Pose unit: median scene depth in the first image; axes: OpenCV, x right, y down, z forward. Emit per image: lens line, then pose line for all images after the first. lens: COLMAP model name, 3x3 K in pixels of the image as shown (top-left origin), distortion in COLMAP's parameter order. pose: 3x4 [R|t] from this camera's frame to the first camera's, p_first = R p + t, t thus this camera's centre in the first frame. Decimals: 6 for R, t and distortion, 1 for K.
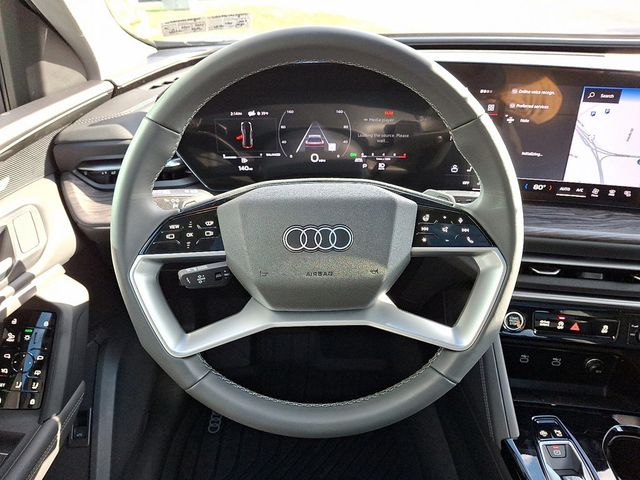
lens RADIAL K [[494.9, 0, 320.0], [0, 494.9, 240.0], [0, 0, 1]] dist [0.092831, -0.188644]
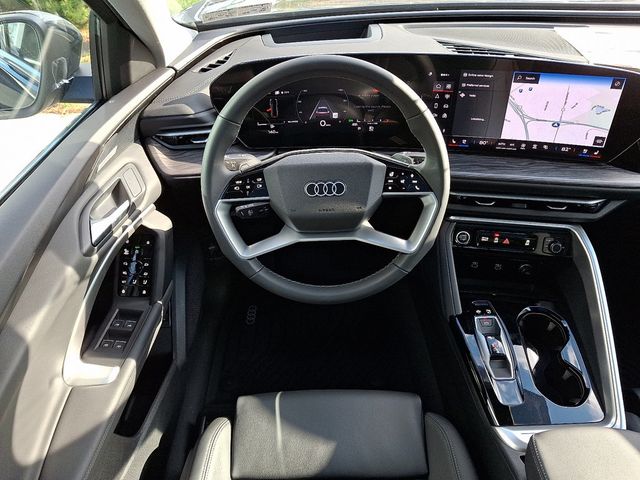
lens RADIAL K [[574.0, 0, 320.0], [0, 574.0, 240.0], [0, 0, 1]] dist [0.001896, -0.003177]
pose [[0.999702, -0.011874, -0.021311, 0.013803], [0.014832, 0.989391, 0.144517, -0.088382], [0.019369, -0.144790, 0.989273, -0.744737]]
